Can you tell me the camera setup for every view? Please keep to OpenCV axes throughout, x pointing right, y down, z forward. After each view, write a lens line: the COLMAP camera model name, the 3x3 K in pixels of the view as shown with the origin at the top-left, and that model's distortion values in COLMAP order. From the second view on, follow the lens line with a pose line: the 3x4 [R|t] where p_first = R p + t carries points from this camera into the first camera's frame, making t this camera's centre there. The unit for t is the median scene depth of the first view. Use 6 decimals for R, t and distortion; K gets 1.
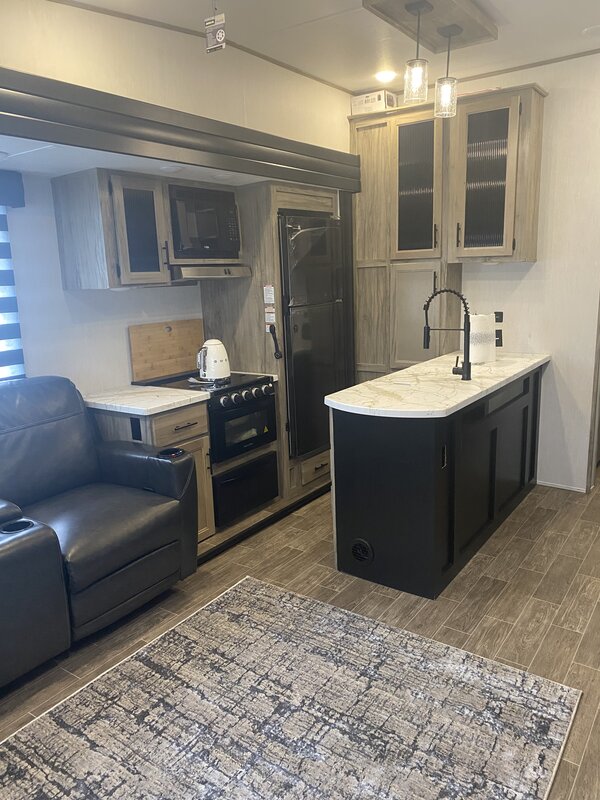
lens RADIAL K [[607.6, 0, 301.4], [0, 607.6, 398.3], [0, 0, 1]] dist [0.013213, -0.023338]
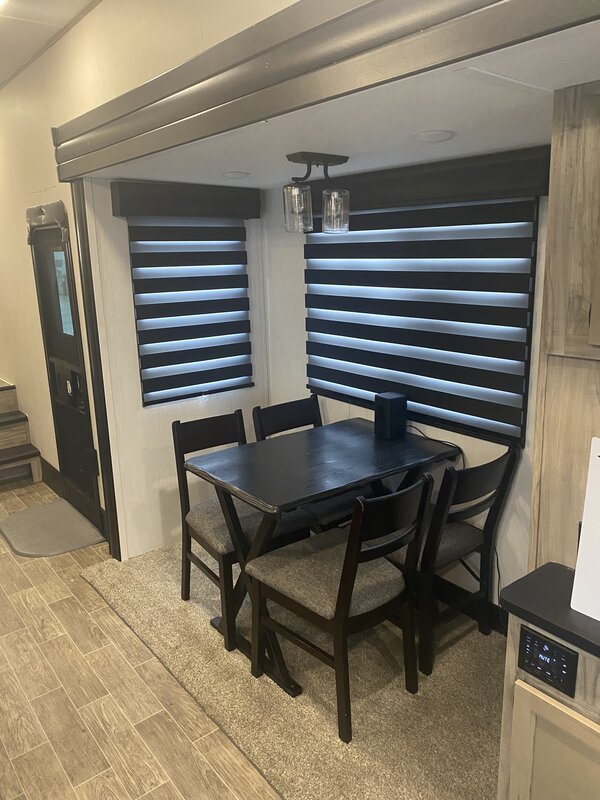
lens RADIAL K [[607.6, 0, 298.8], [0, 607.6, 398.9], [0, 0, 1]] dist [0.013213, -0.023338]
pose [[0.290788, -0.211277, 0.933169, -0.480853], [0.233191, 0.961554, 0.145038, -0.109422], [-0.927935, 0.175432, 0.328877, 0.248215]]
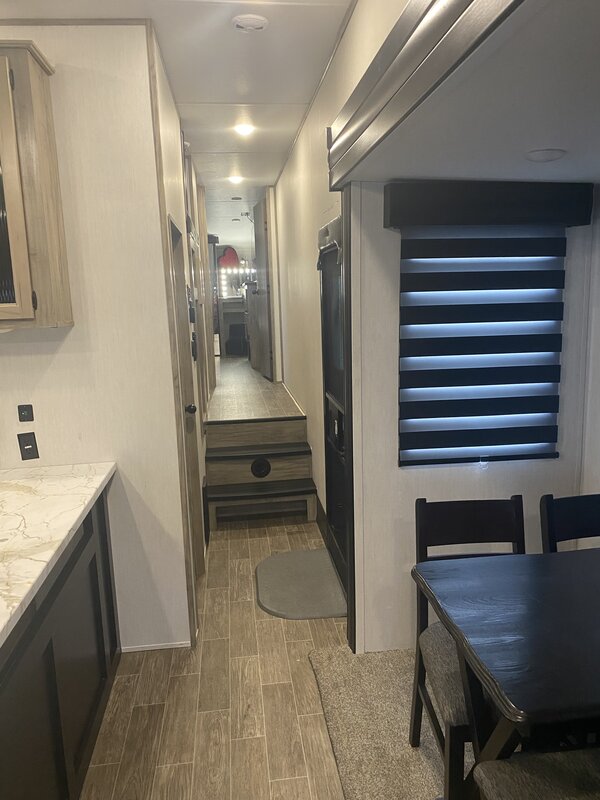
lens RADIAL K [[607.6, 0, 304.2], [0, 607.6, 391.8], [0, 0, 1]] dist [0.013213, -0.023338]
pose [[0.742767, -0.101066, 0.661879, 0.131905], [0.157805, 0.987118, -0.026361, -0.100317], [-0.650688, 0.124028, 0.749147, 0.362804]]
